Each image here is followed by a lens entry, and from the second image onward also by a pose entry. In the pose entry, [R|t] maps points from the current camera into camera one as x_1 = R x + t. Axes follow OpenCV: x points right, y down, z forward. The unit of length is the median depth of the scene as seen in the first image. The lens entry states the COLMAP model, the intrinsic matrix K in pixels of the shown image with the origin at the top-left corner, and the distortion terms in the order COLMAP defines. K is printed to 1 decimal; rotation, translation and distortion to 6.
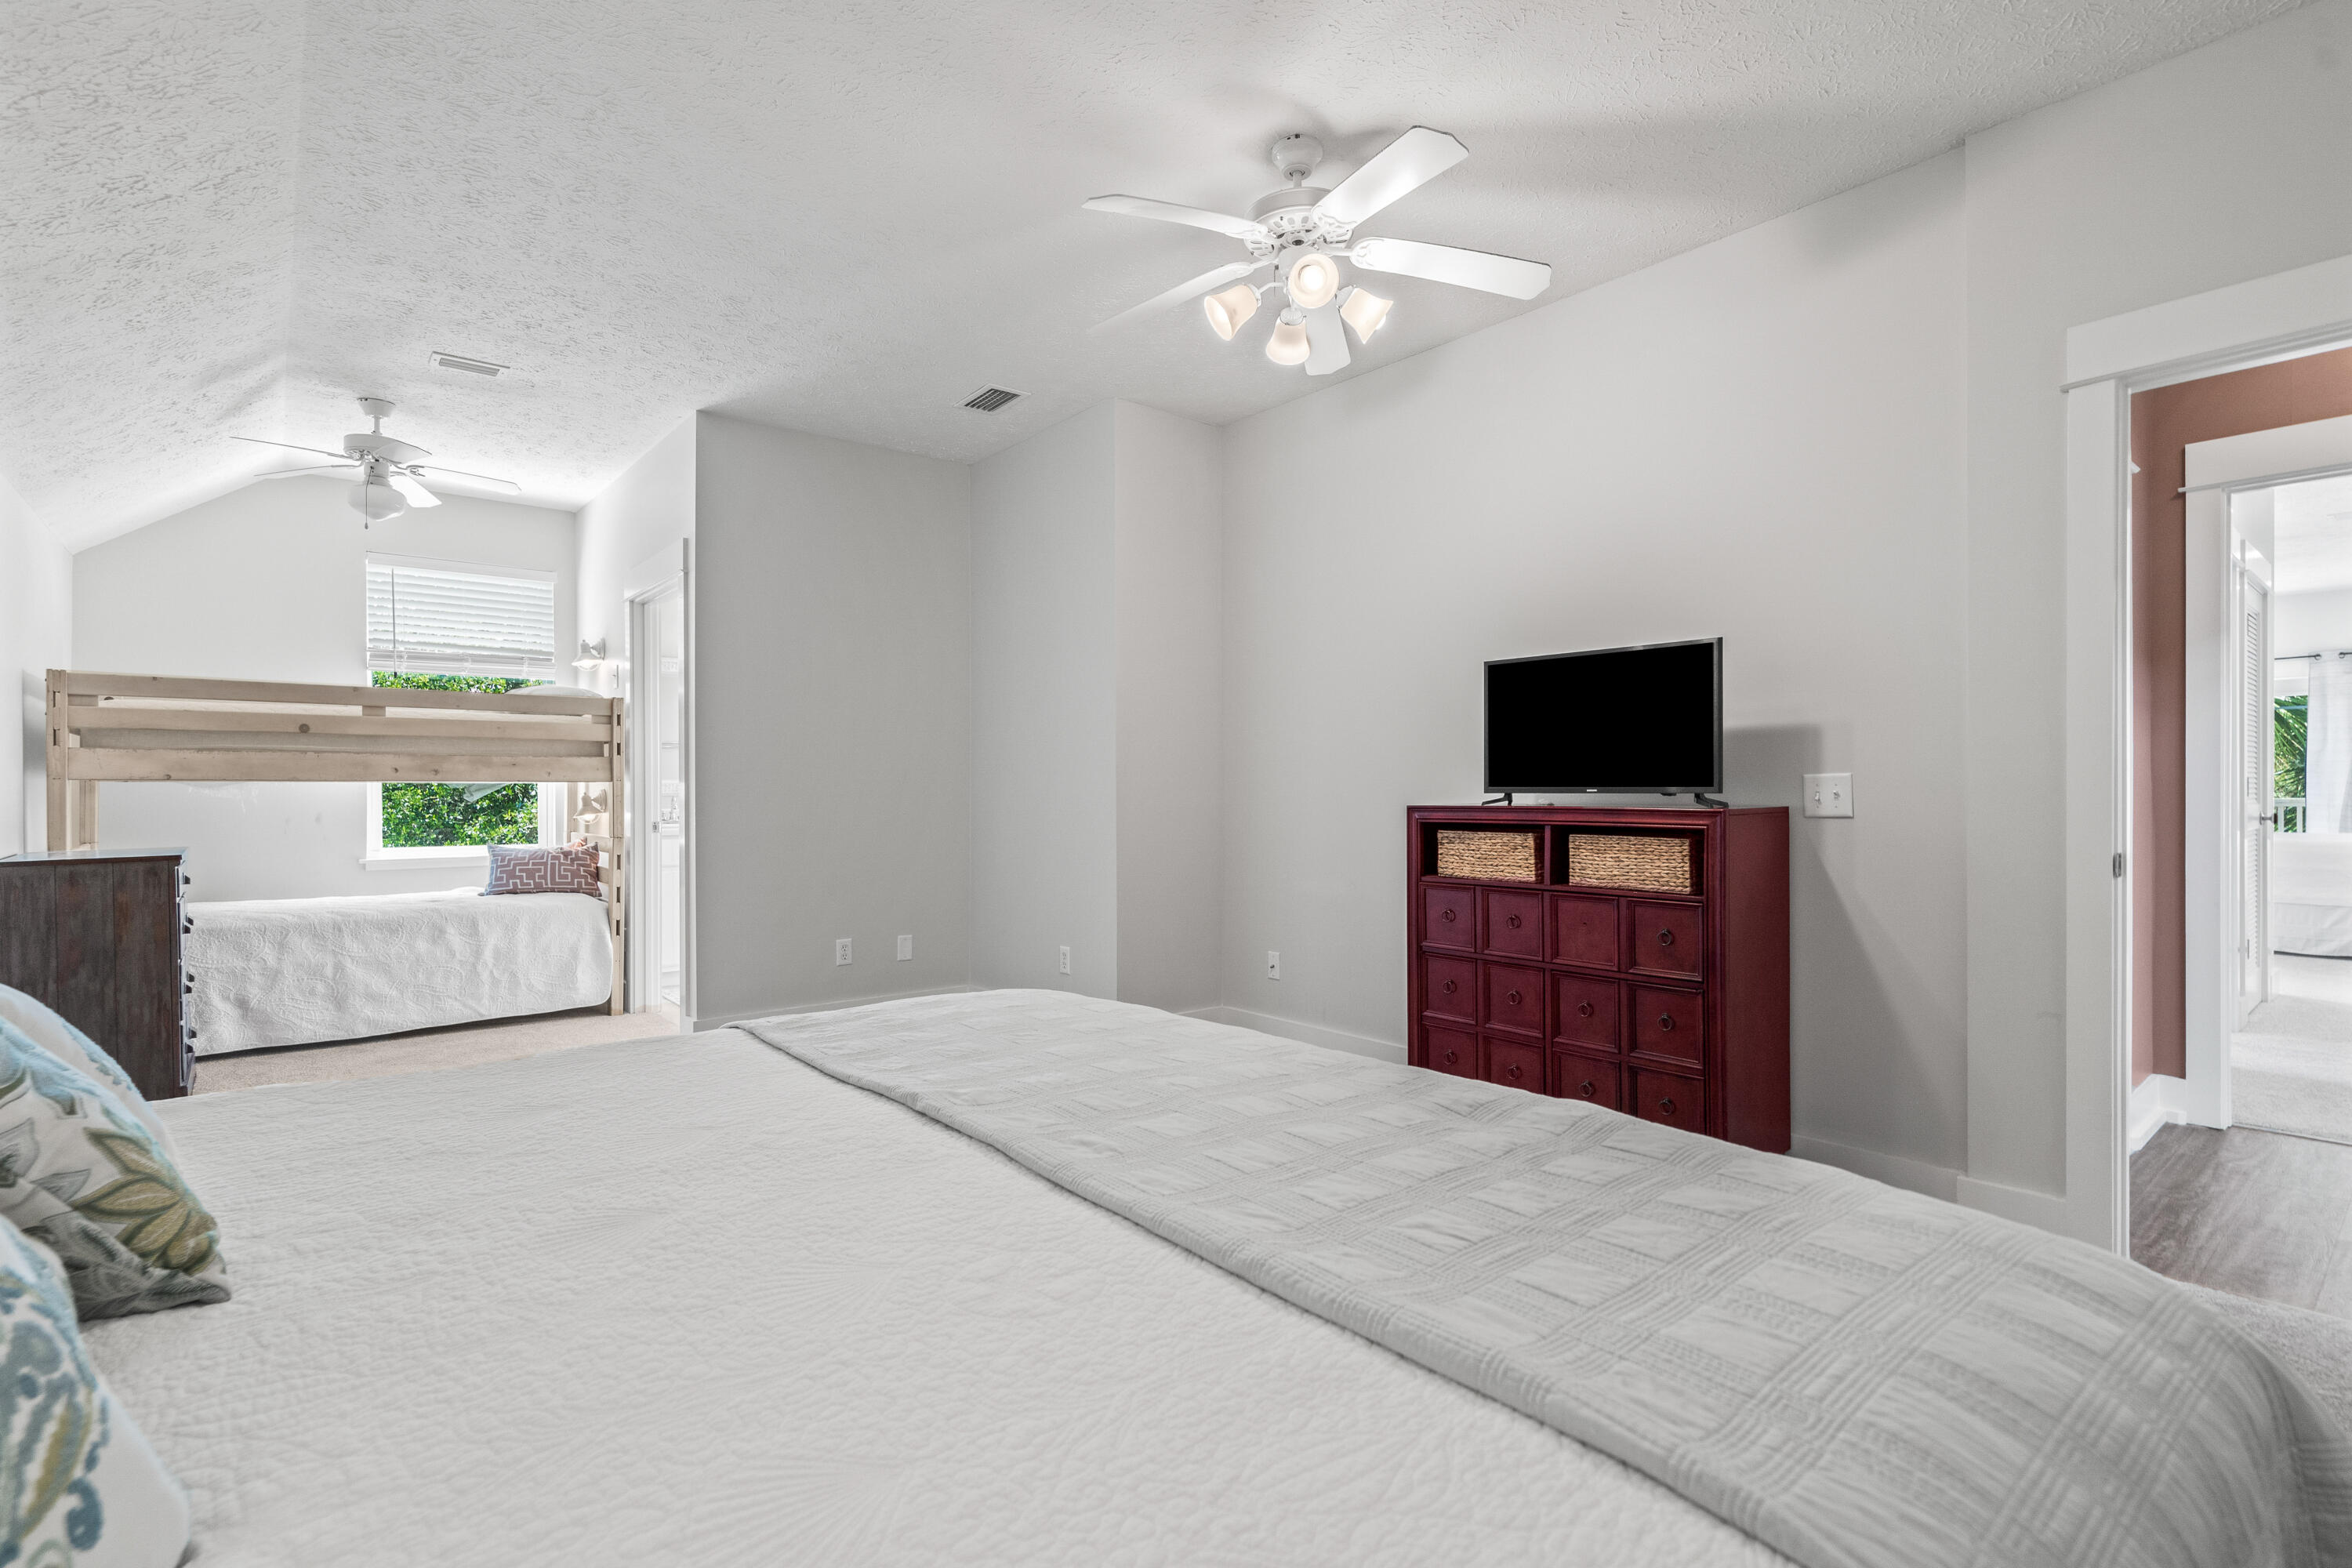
lens RADIAL K [[1051.3, 0, 1171.4], [0, 1051.3, 790.3], [0, 0, 1]] dist [-0.025421, -0.000092]
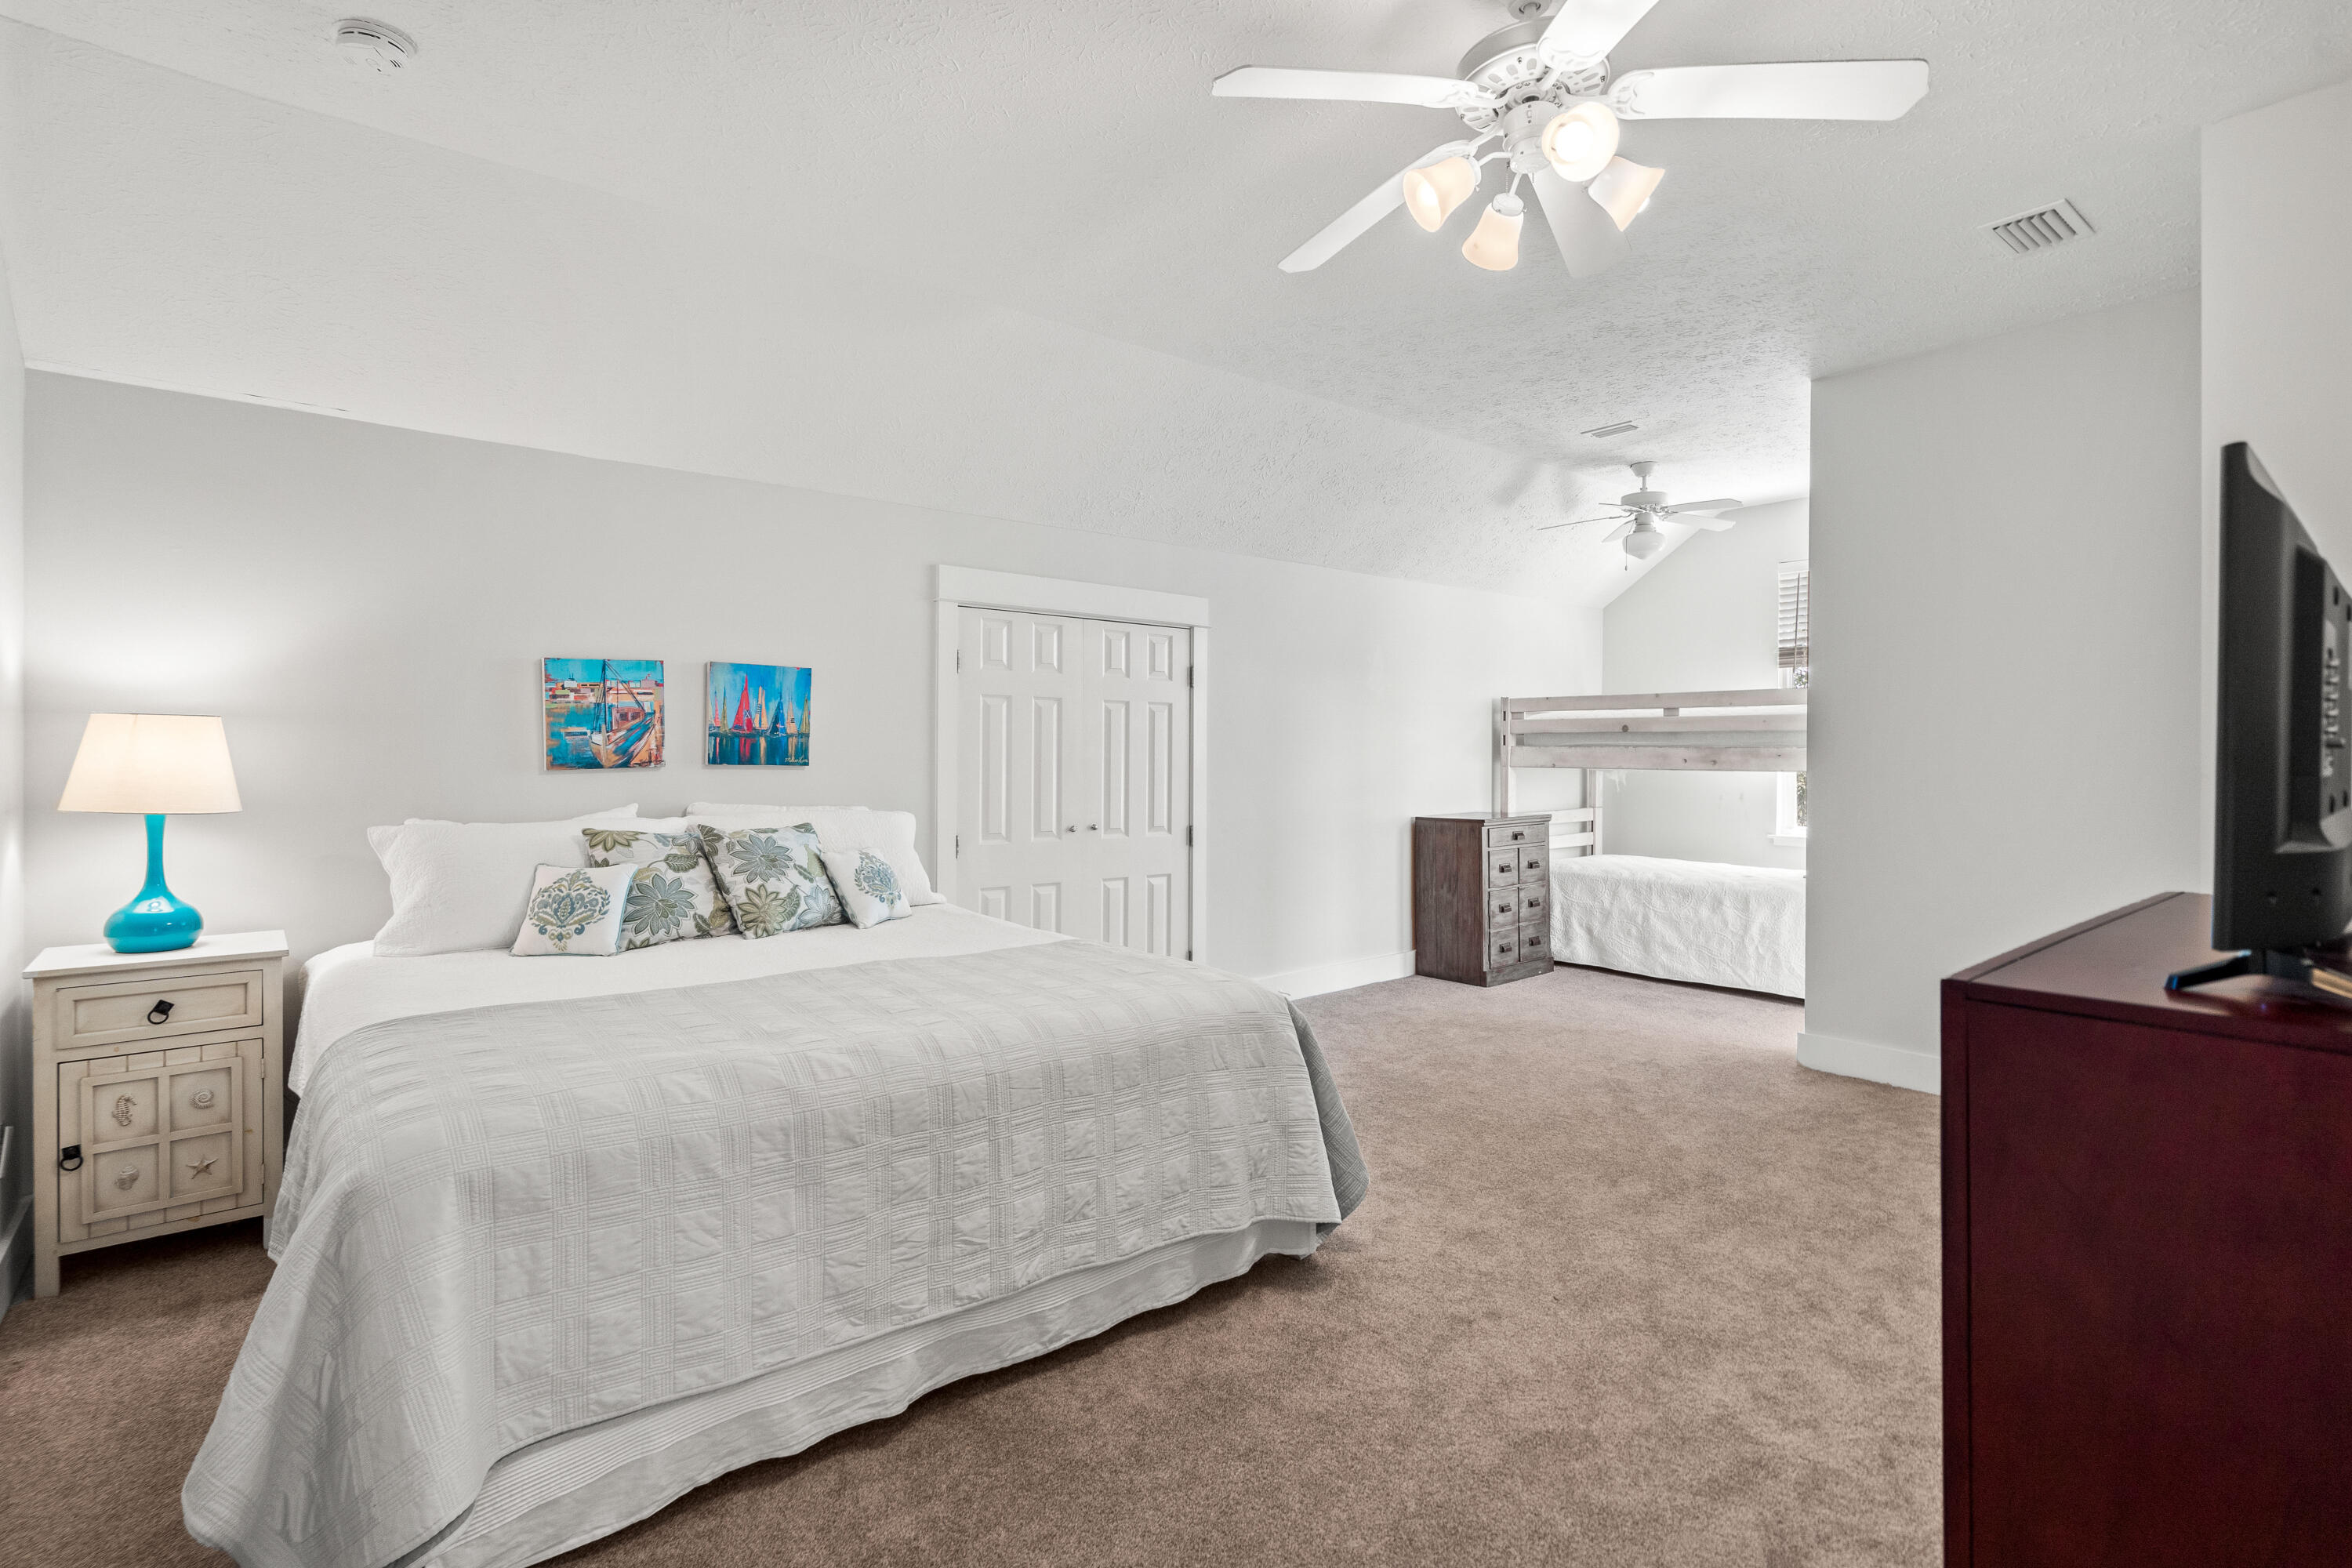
lens RADIAL K [[1082.7, 0, 1186.7], [0, 1082.7, 754.0], [0, 0, 1]] dist [-0.018187, 0.000066]
pose [[-0.012363, 0.008216, -0.999890, 0.520276], [0.000115, 0.999966, 0.008215, -0.039411], [0.999924, -0.000014, -0.012364, 0.463661]]
